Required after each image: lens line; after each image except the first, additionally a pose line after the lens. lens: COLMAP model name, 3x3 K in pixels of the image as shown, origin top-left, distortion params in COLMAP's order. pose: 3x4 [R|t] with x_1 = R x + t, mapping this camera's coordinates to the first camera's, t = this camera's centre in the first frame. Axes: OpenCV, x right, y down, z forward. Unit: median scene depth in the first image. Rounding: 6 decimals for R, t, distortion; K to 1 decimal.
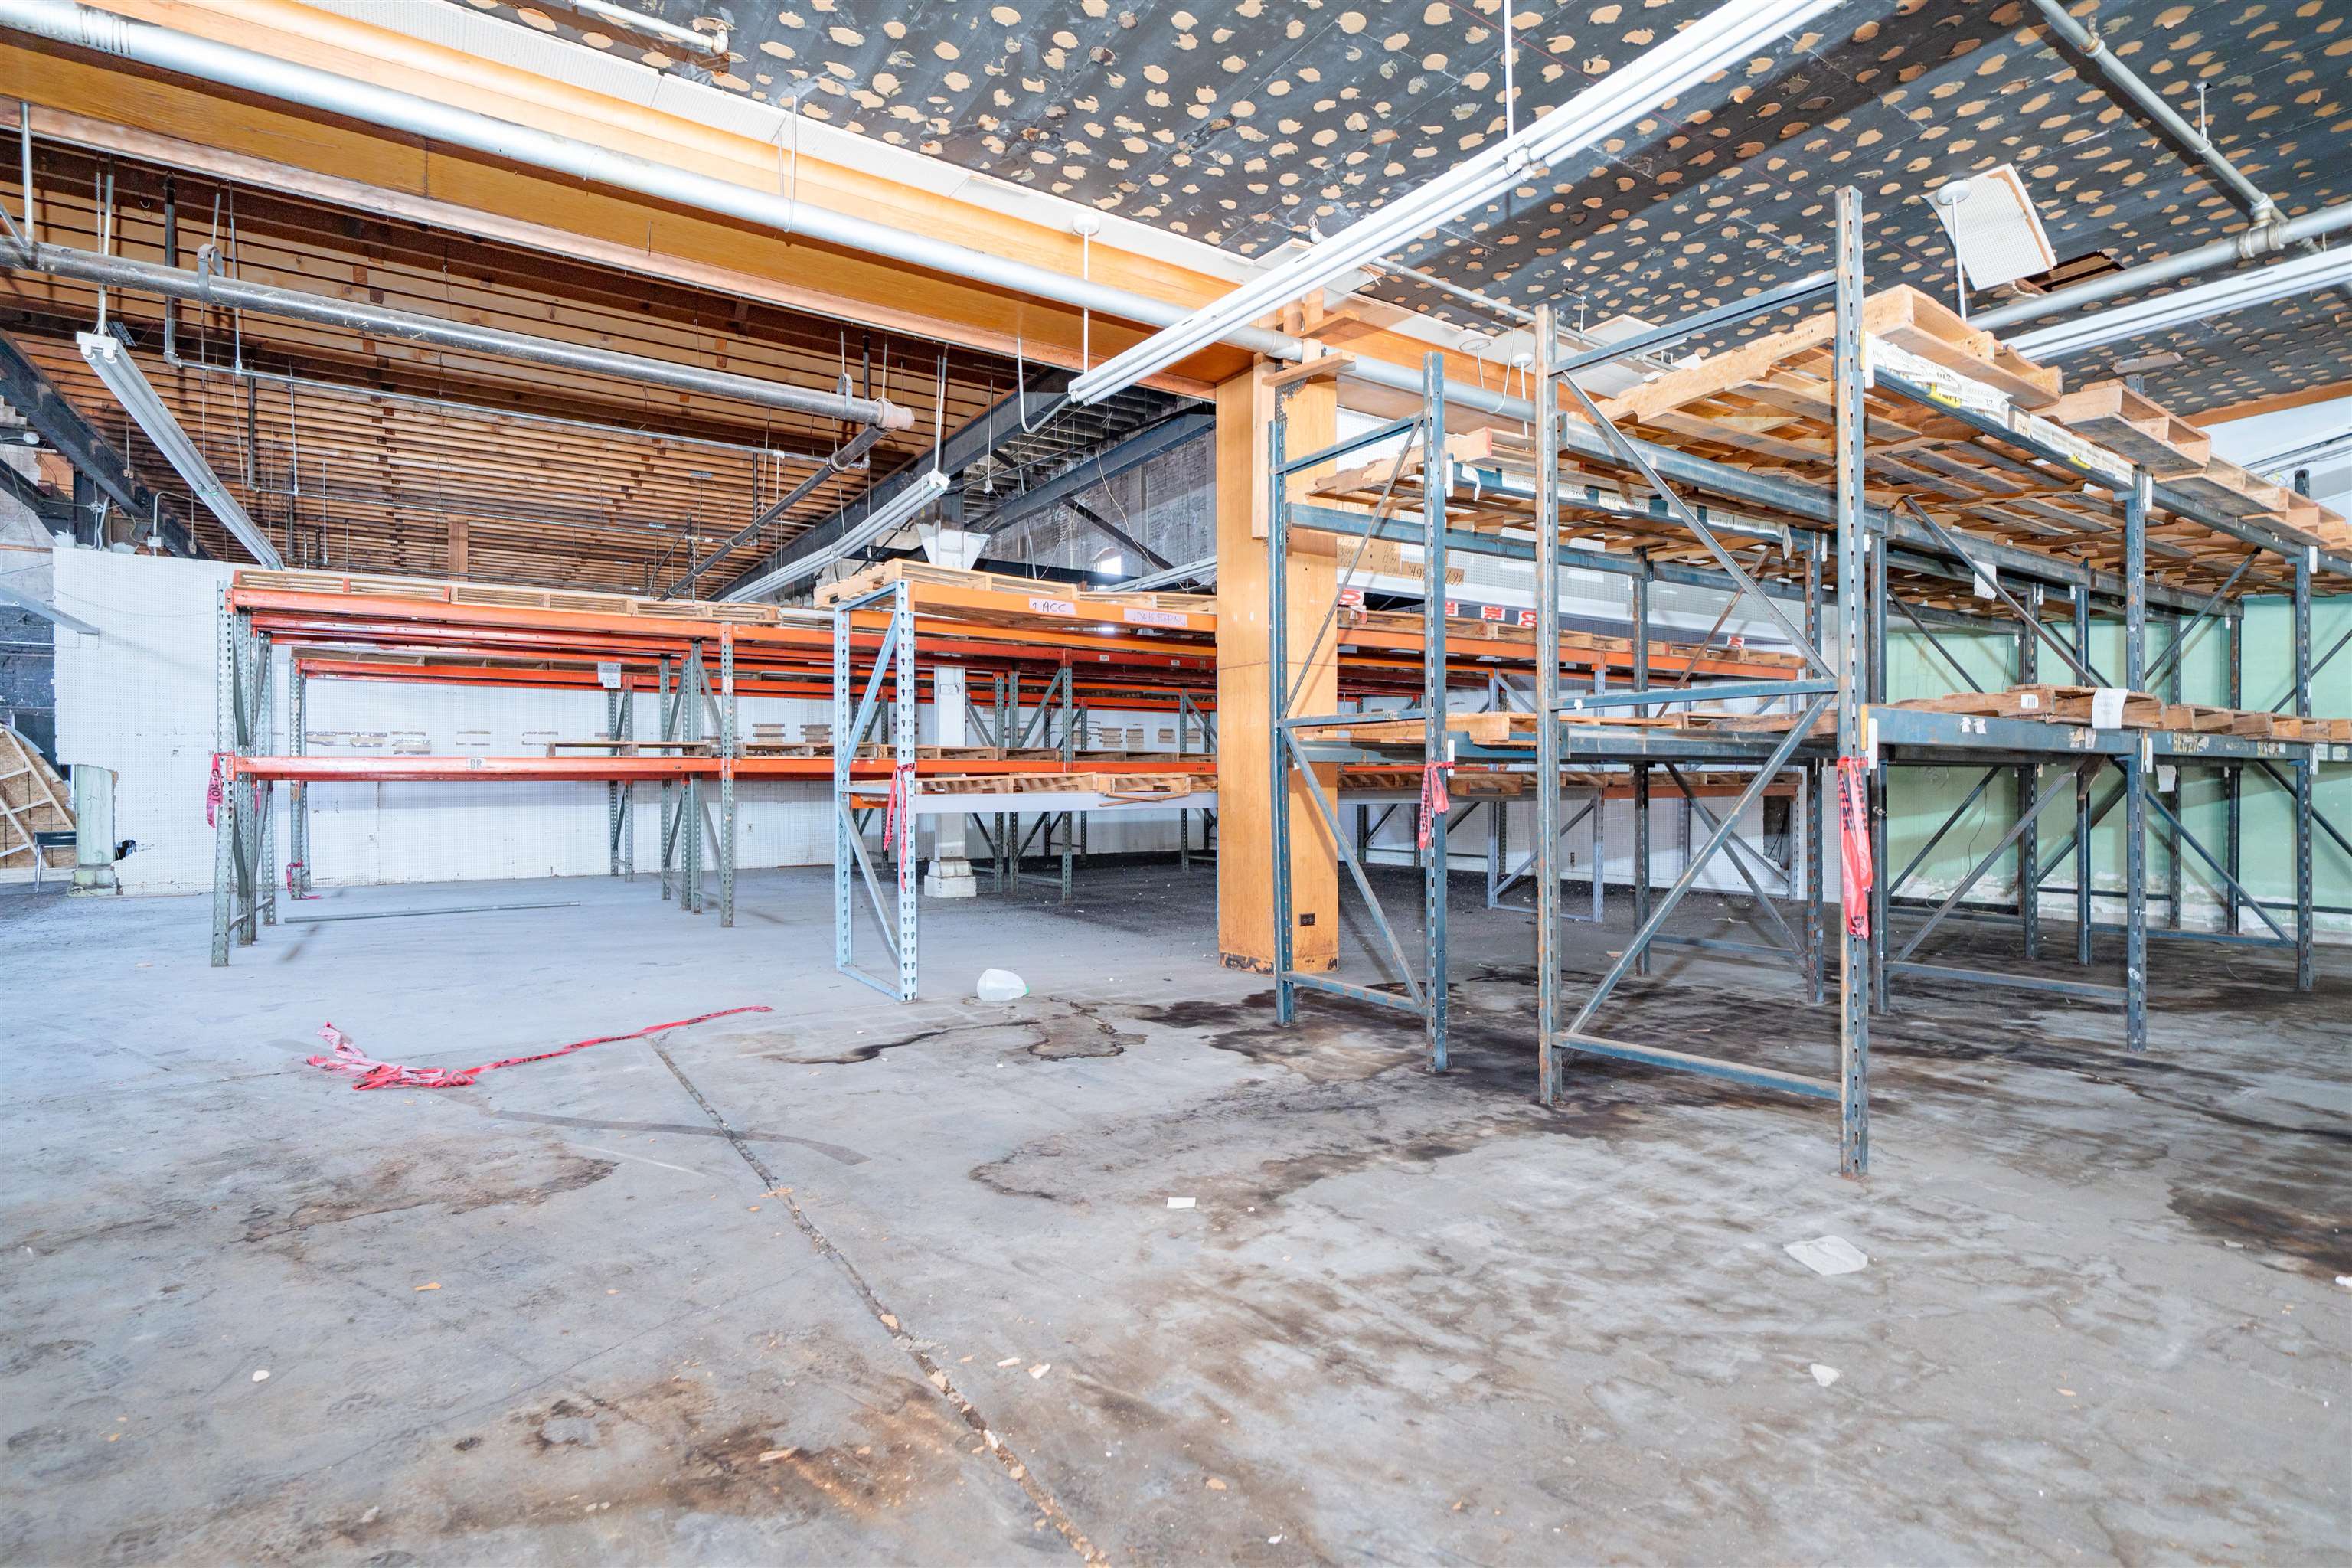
lens RADIAL K [[1101.3, 0, 1171.2], [0, 1101.3, 784.3], [0, 0, 1]] dist [-0.000969, 0.000801]
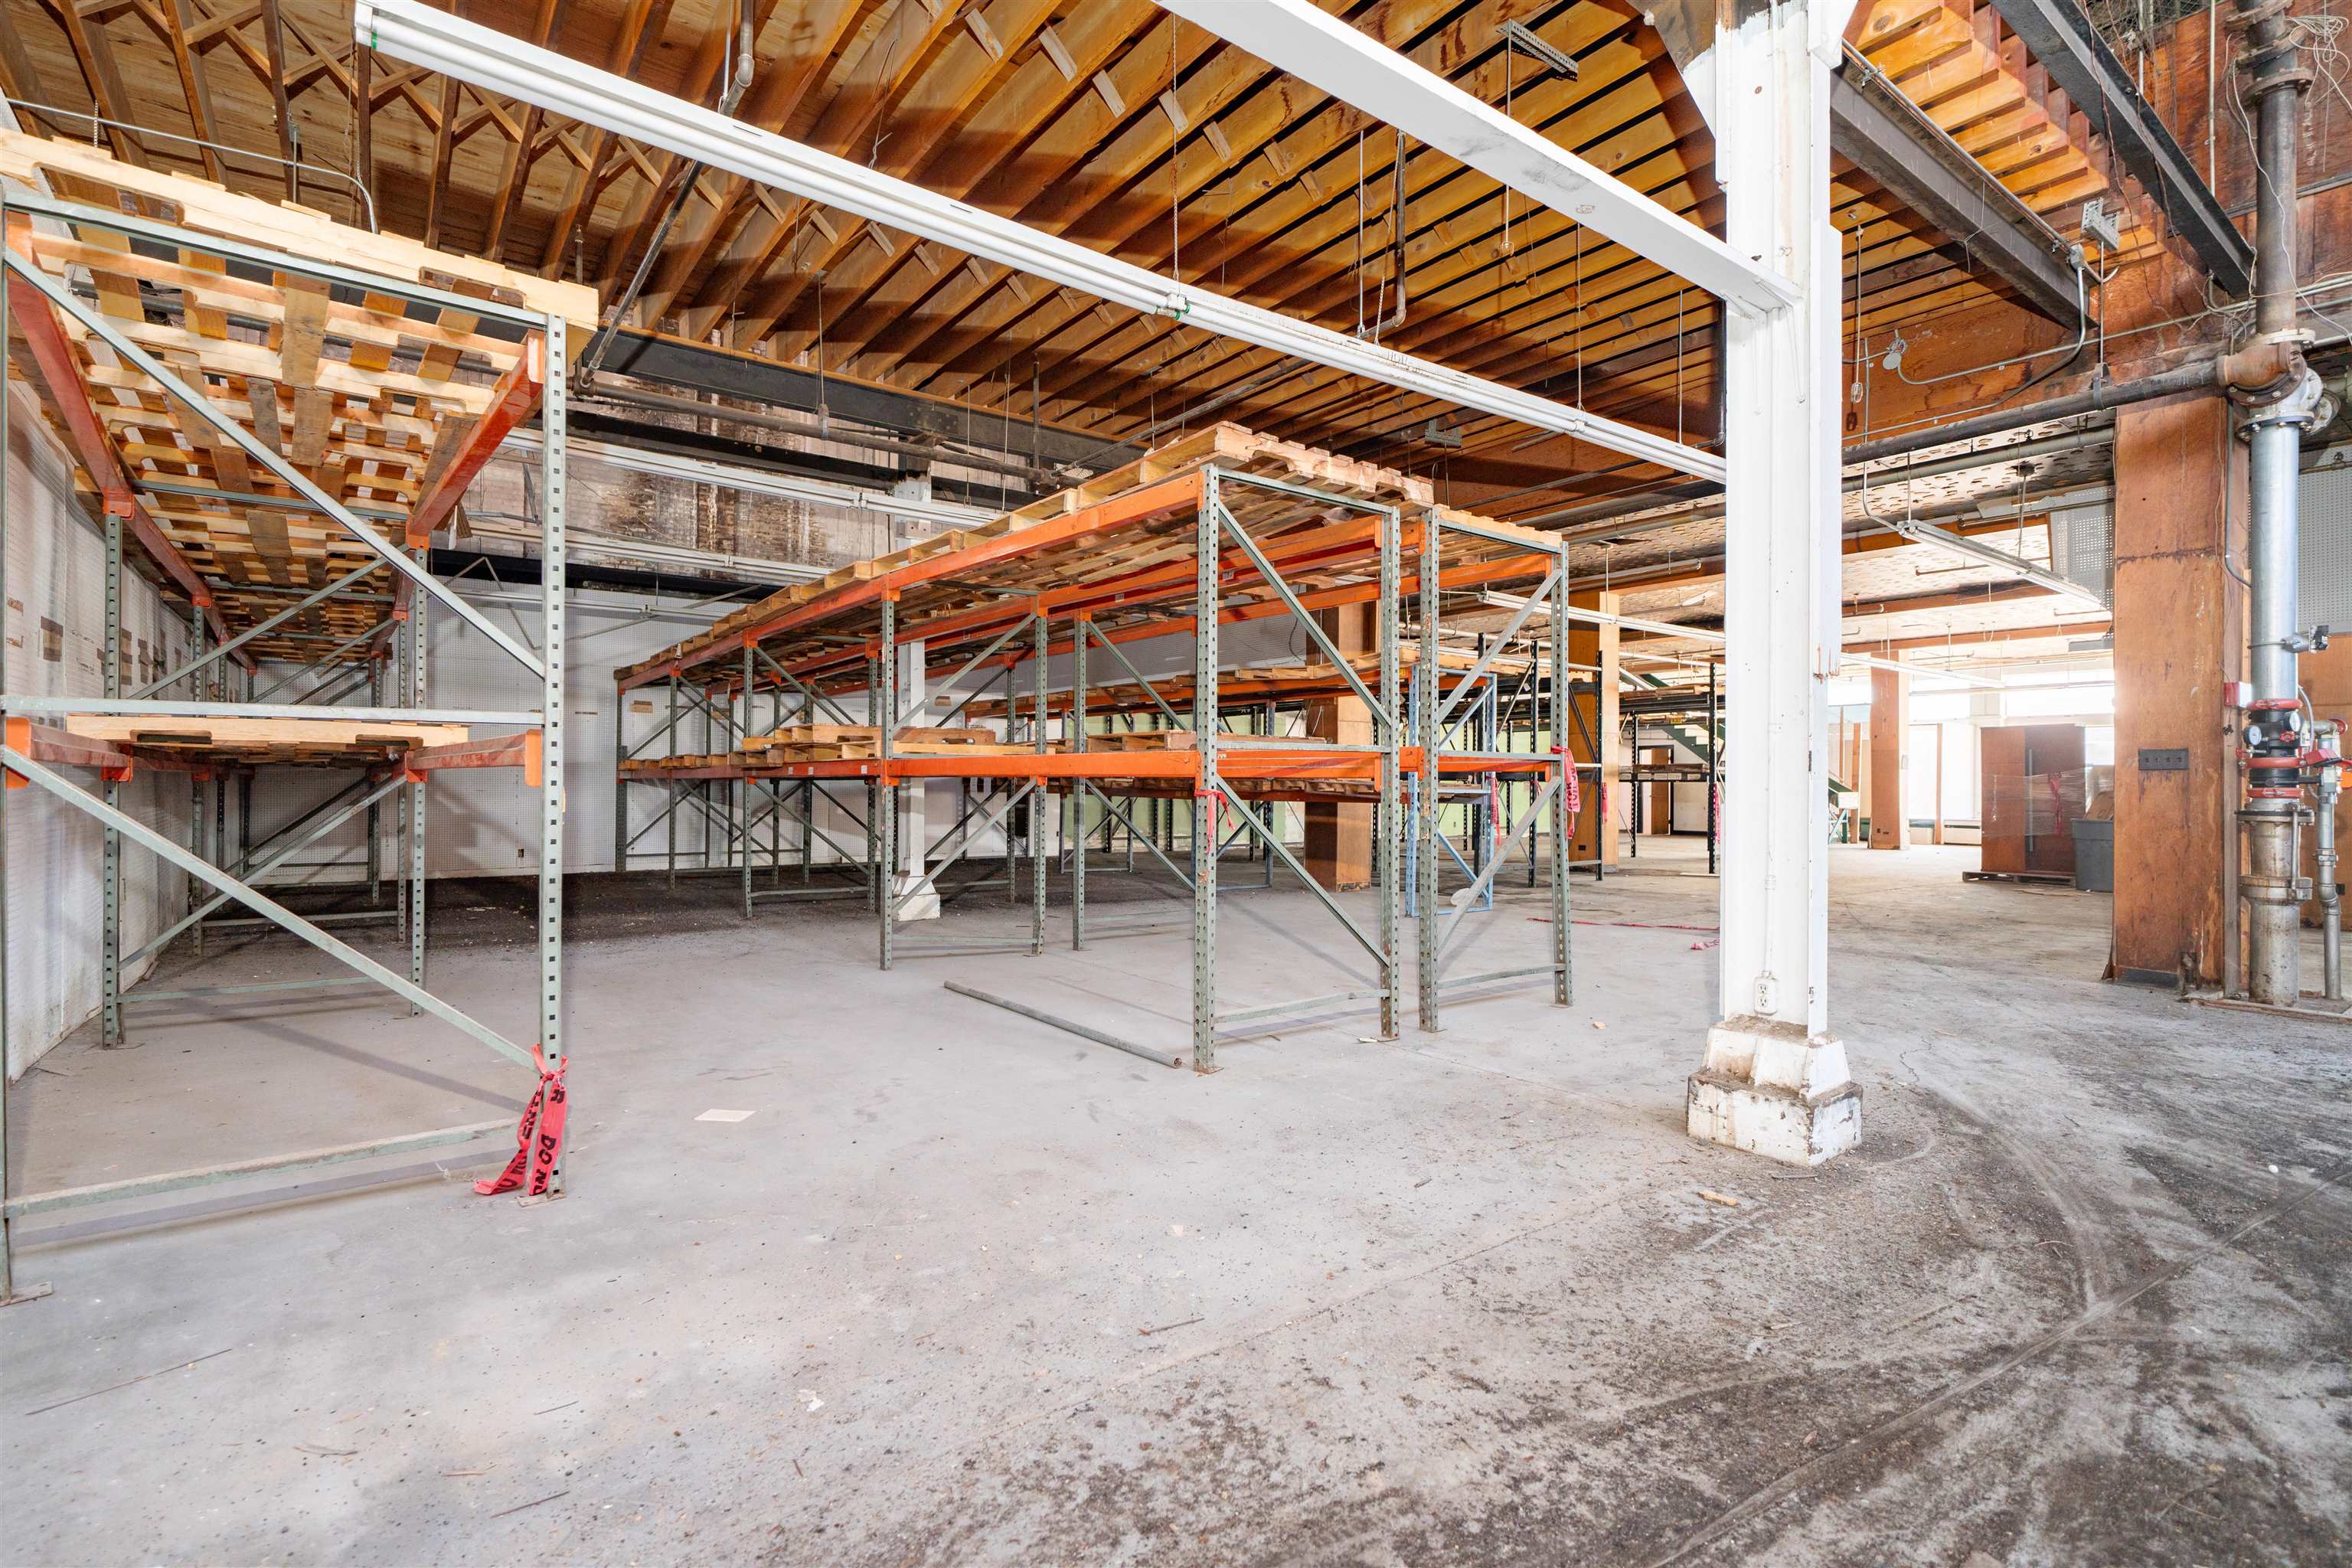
lens RADIAL K [[1101.3, 0, 1175.1], [0, 1101.3, 787.8], [0, 0, 1]] dist [-0.000969, 0.000801]
pose [[-0.058252, 0.007668, 0.998272, -1.095884], [-0.004899, 0.999956, -0.007967, 0.017735], [-0.998290, -0.005354, -0.058211, 0.931184]]
